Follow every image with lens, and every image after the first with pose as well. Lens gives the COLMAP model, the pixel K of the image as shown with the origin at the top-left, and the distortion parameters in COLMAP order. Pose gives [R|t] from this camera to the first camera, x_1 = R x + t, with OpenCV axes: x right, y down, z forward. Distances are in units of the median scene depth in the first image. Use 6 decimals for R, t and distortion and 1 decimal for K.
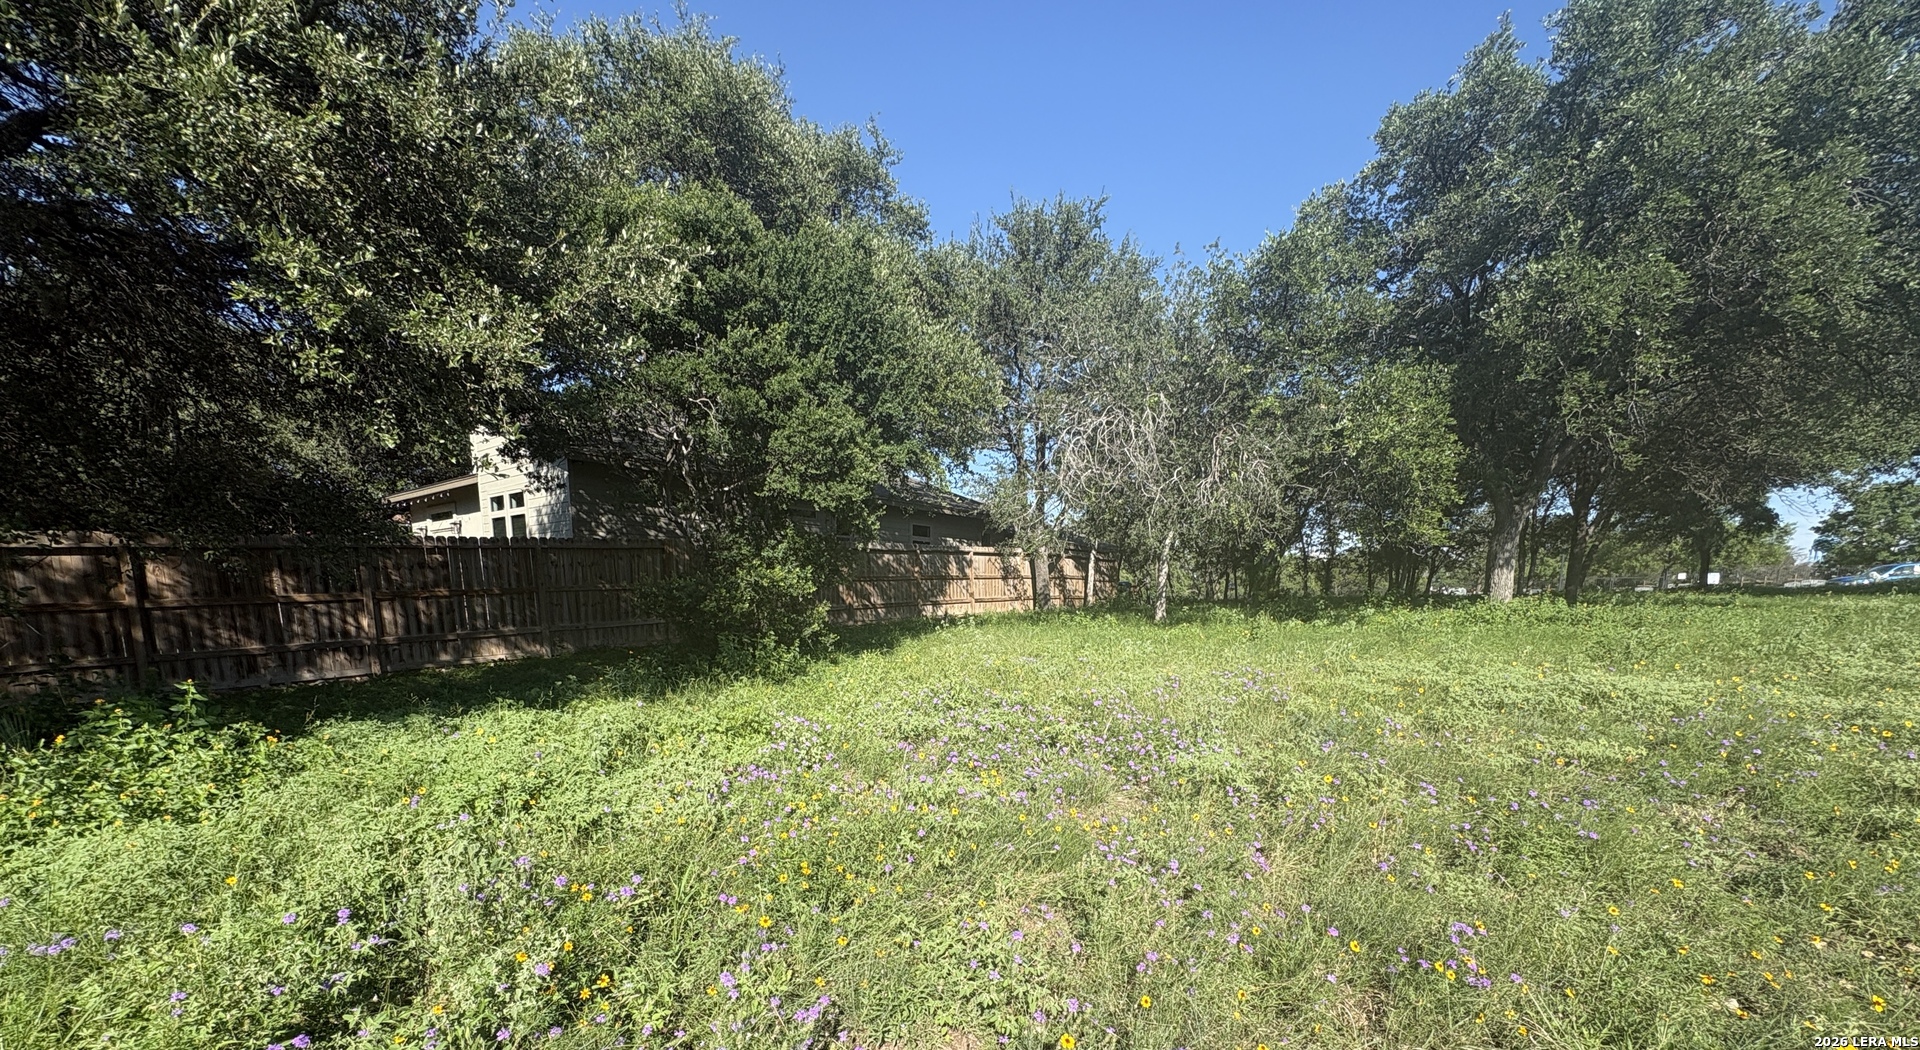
lens RADIAL K [[768.9, 0, 958.8], [0, 768.9, 719.4], [0, 0, 1]] dist [-0.000045, -0.000029]
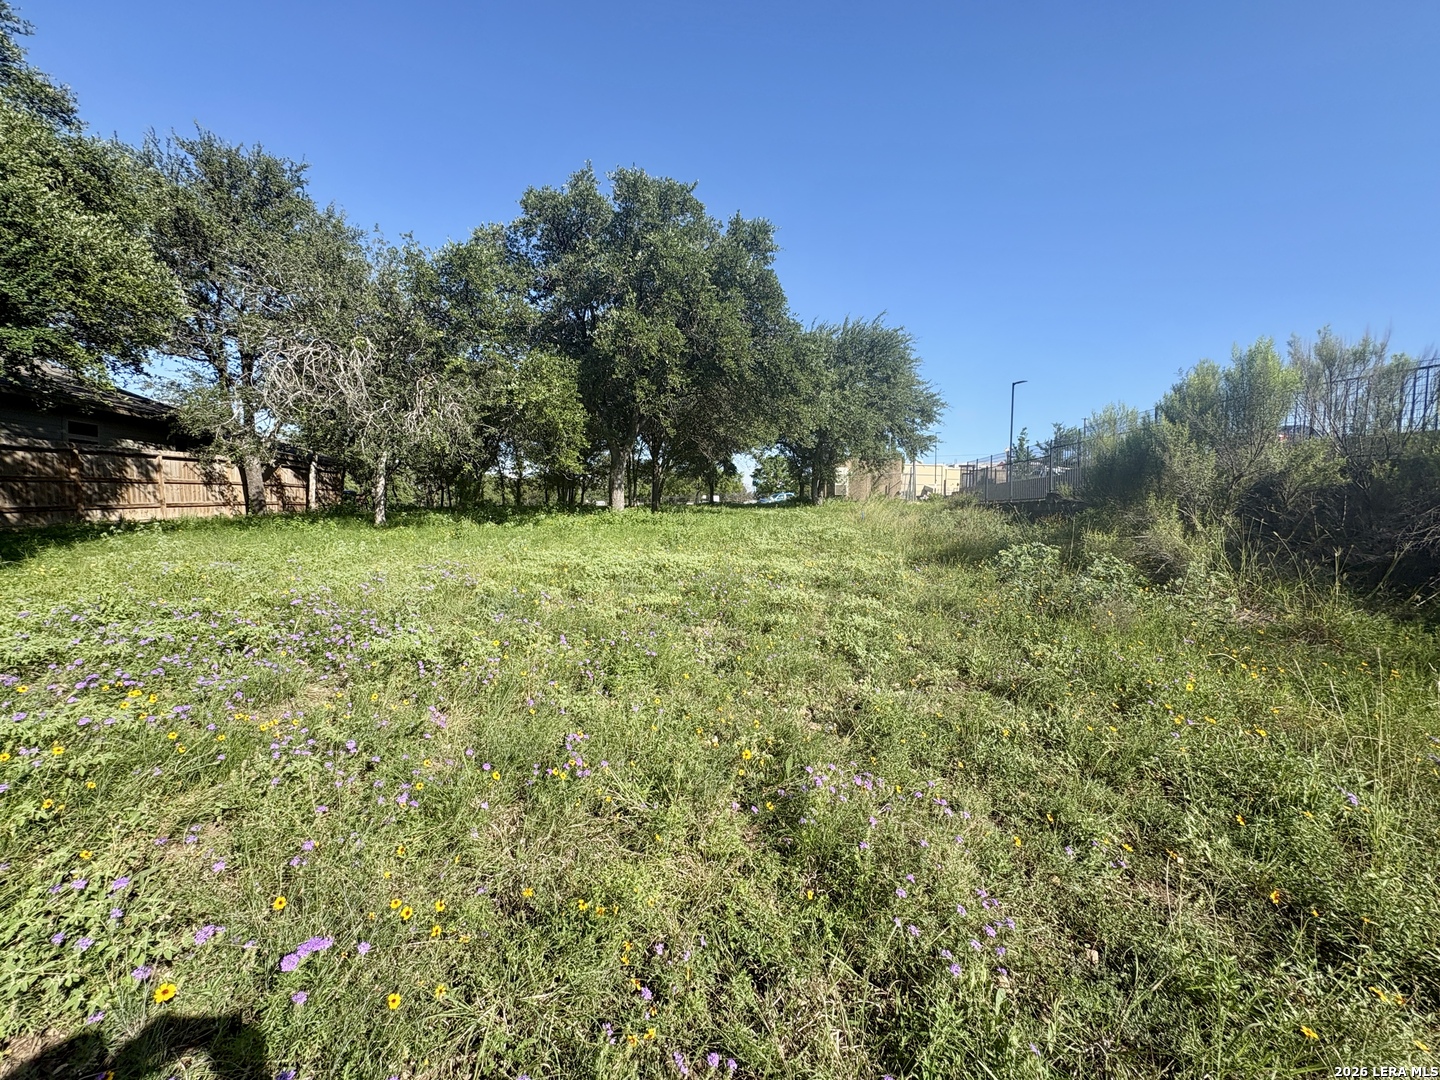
lens RADIAL K [[575.4, 0, 723.7], [0, 575.4, 538.0], [0, 0, 1]] dist [0.000931, 0.000171]
pose [[0.713712, -0.027622, 0.699894, 0.020859], [0.097968, 0.993337, -0.060699, -0.001137], [-0.693554, 0.111889, 0.711663, -0.000192]]
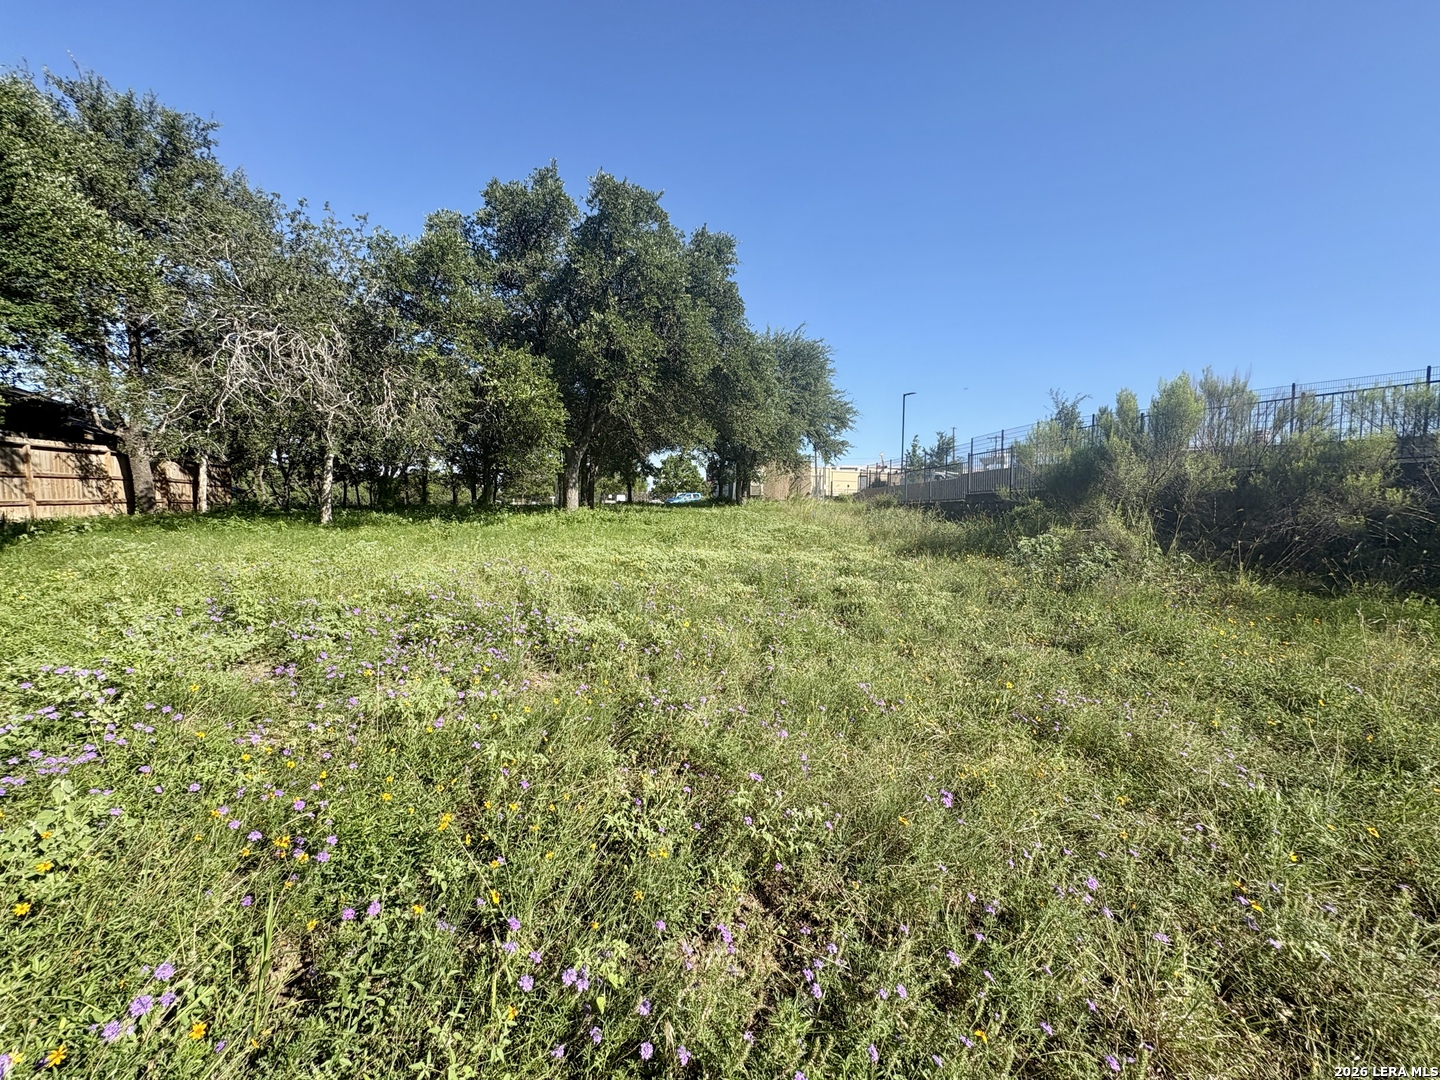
lens RADIAL K [[575.4, 0, 723.7], [0, 575.4, 538.0], [0, 0, 1]] dist [0.000931, 0.000171]
pose [[0.564706, -0.033869, 0.824597, -0.117939], [0.116852, 0.992373, -0.039263, -0.010979], [-0.816978, 0.118527, 0.564356, 0.082586]]
